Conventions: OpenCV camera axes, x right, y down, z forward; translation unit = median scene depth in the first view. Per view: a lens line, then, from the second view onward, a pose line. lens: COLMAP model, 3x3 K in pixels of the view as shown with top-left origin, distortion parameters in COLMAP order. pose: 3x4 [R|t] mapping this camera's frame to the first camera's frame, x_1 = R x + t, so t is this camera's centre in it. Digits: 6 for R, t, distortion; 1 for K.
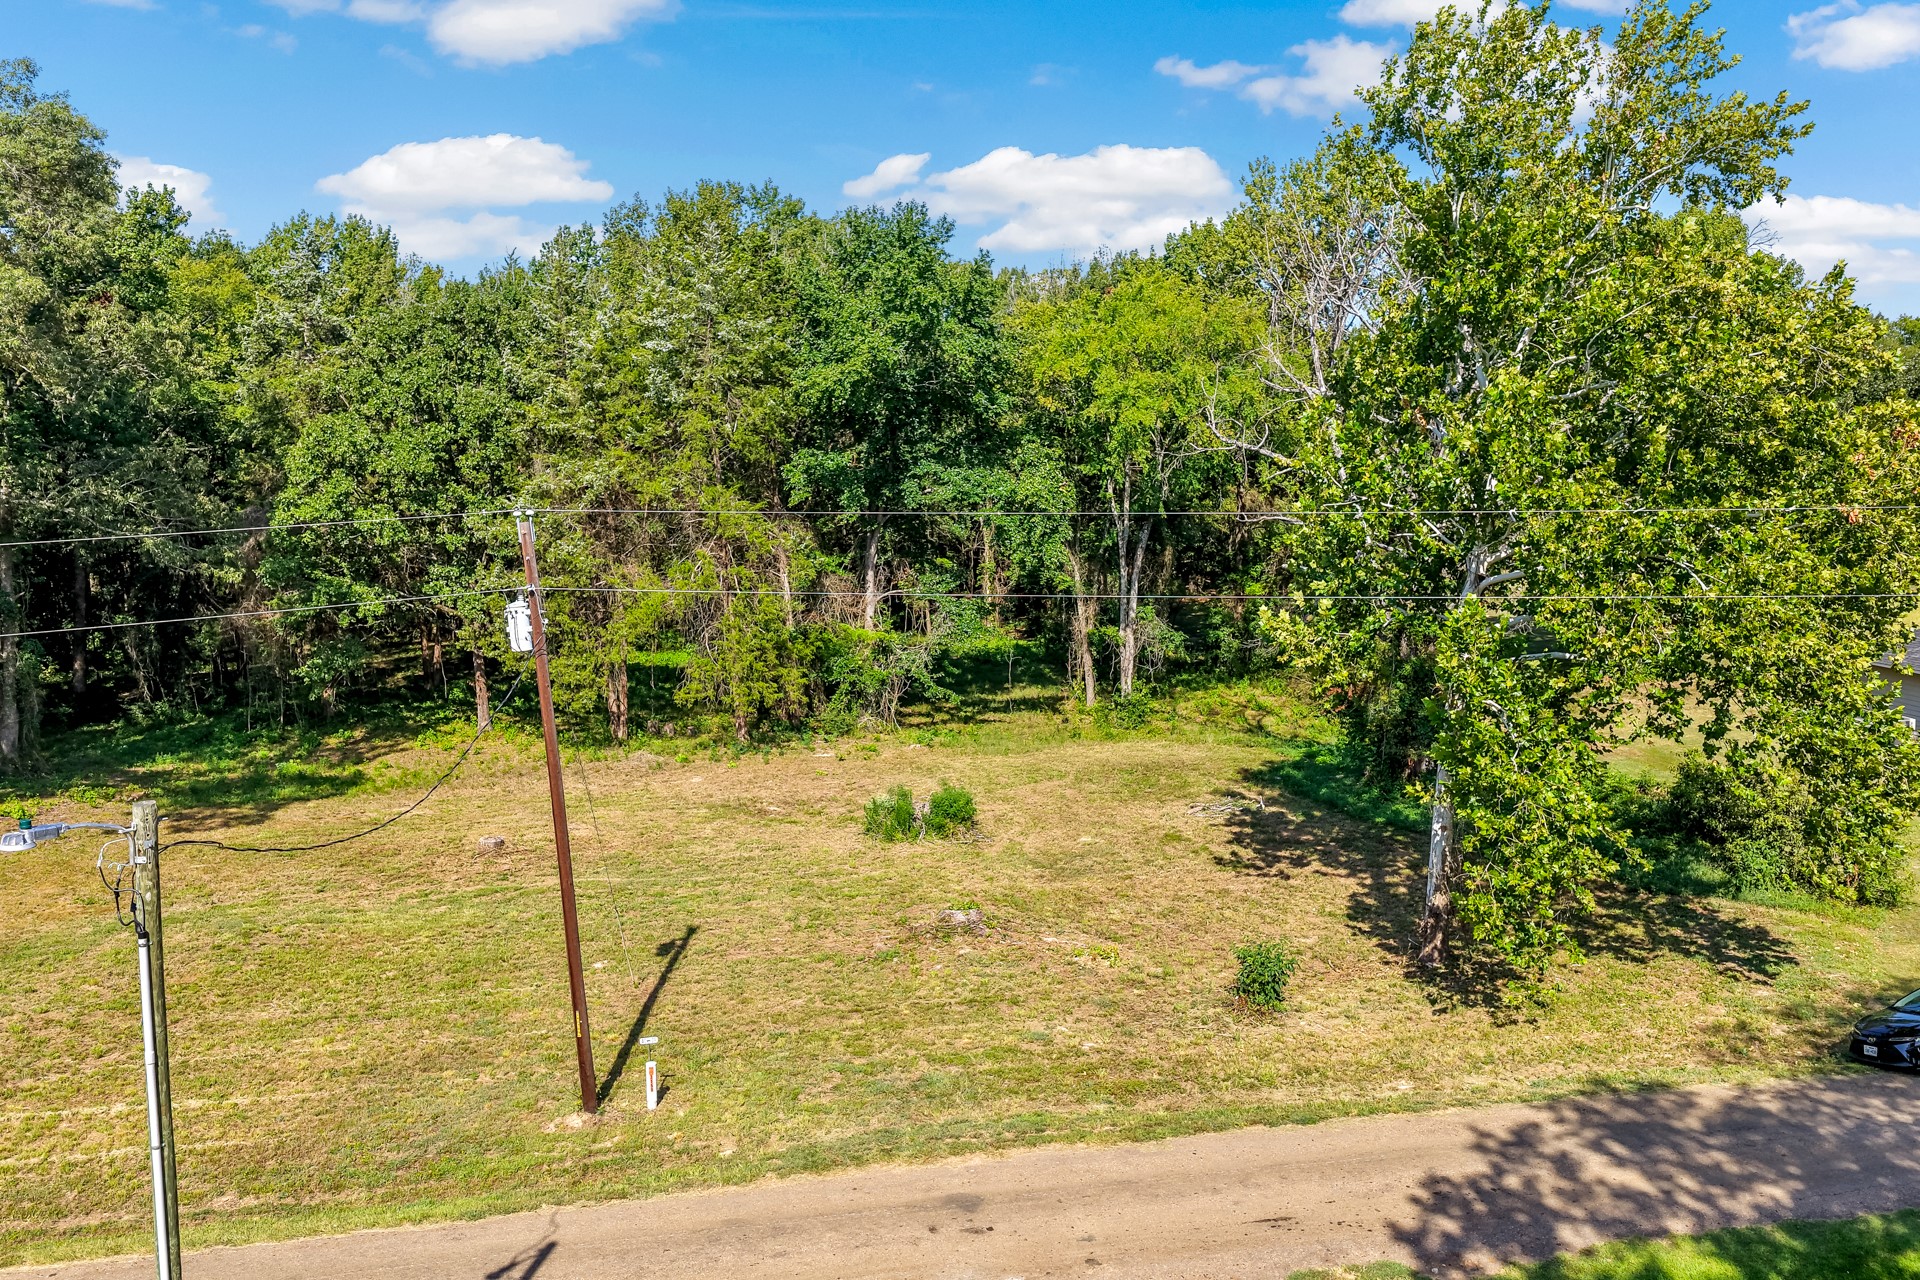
lens RADIAL K [[1620.8, 0, 960.0], [0, 1620.8, 640.0], [0, 0, 1]] dist [-0.021706, 0.054634]
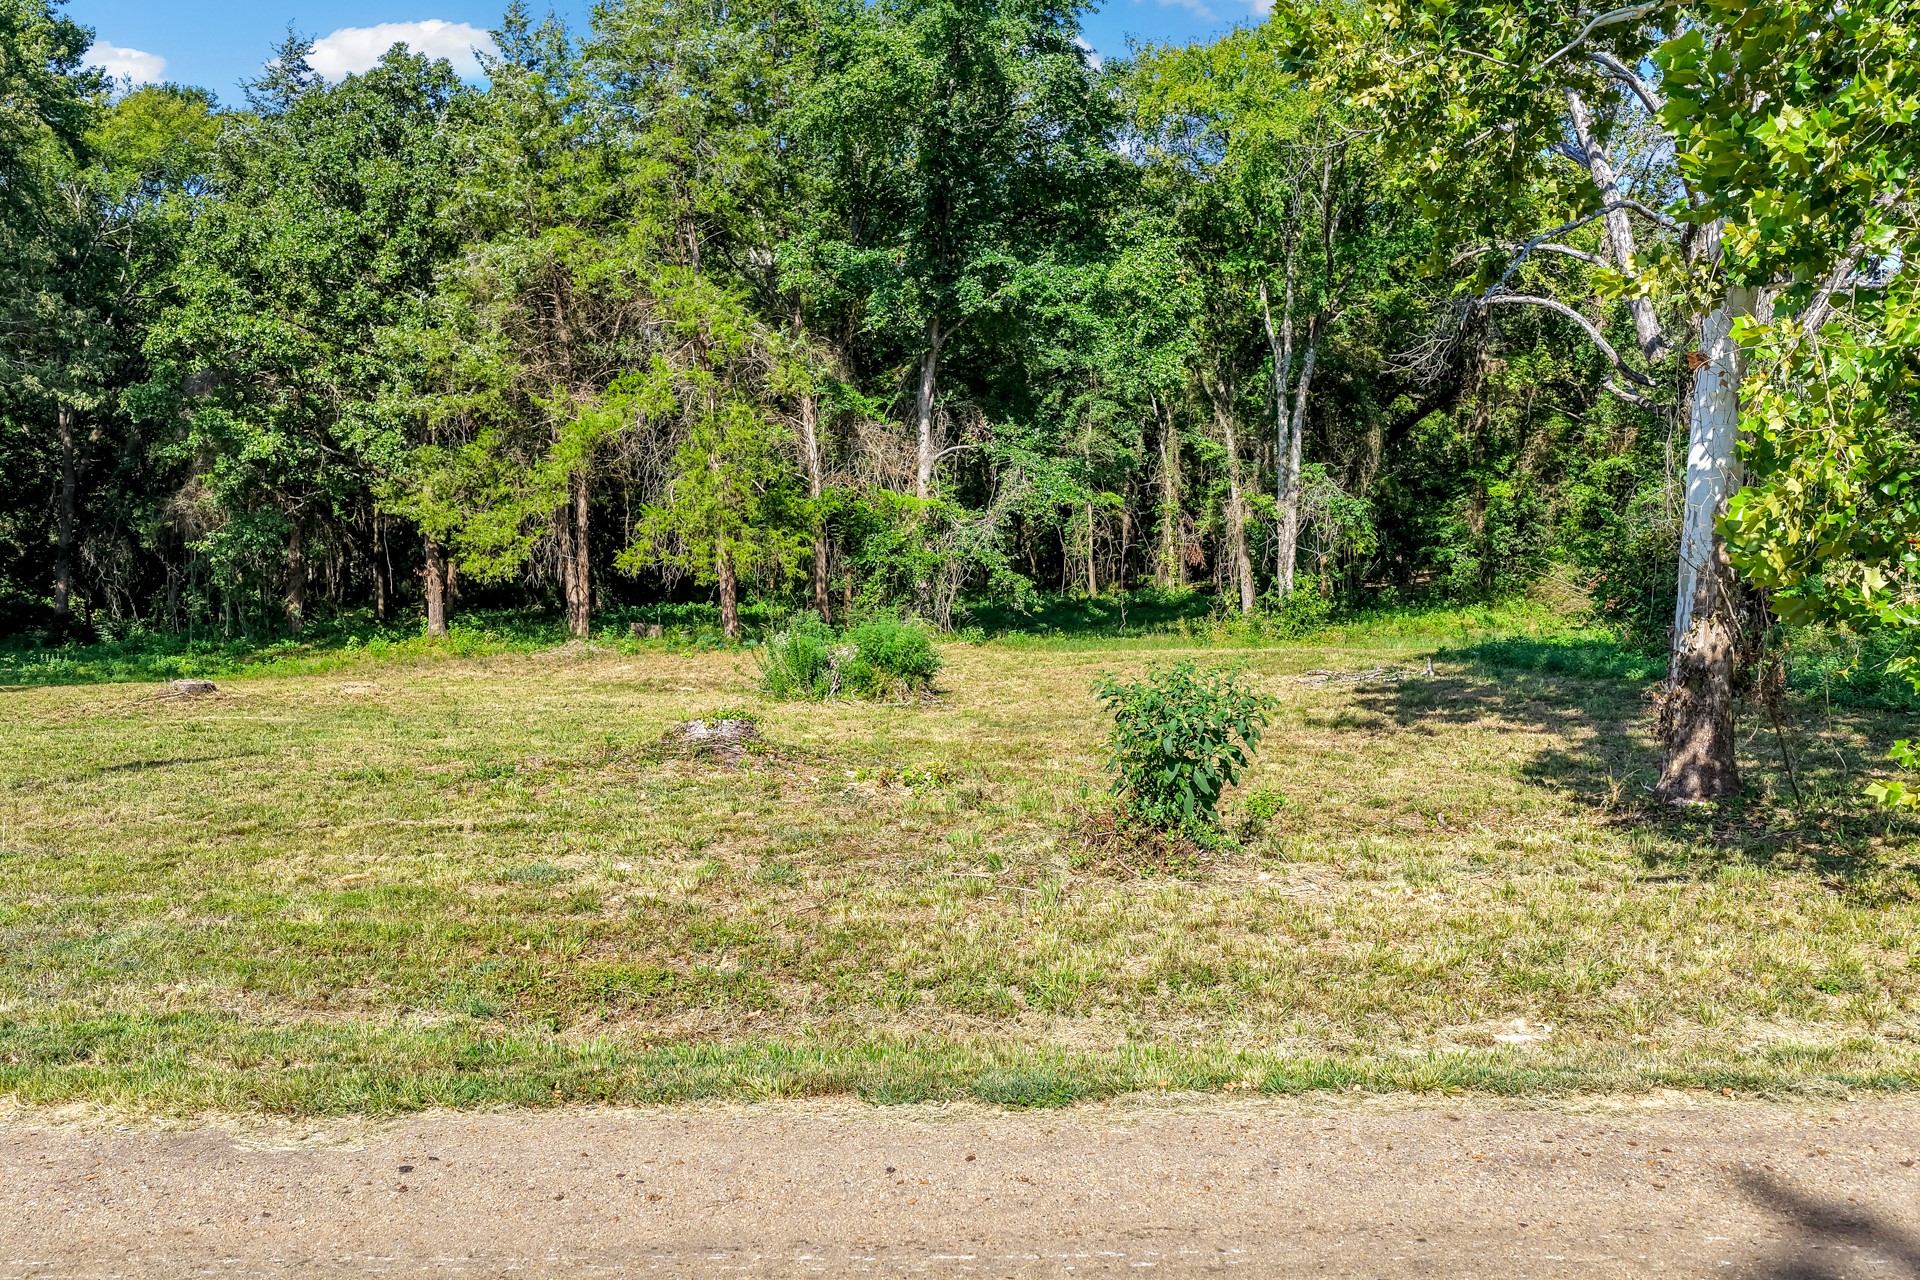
lens RADIAL K [[1620.8, 0, 960.0], [0, 1620.8, 640.0], [0, 0, 1]] dist [-0.021706, 0.054634]
pose [[0.981515, 0.014396, -0.190843, 0.100165], [-0.025539, 0.998101, -0.056058, 0.097259], [0.189673, 0.059896, 0.980019, 0.301605]]
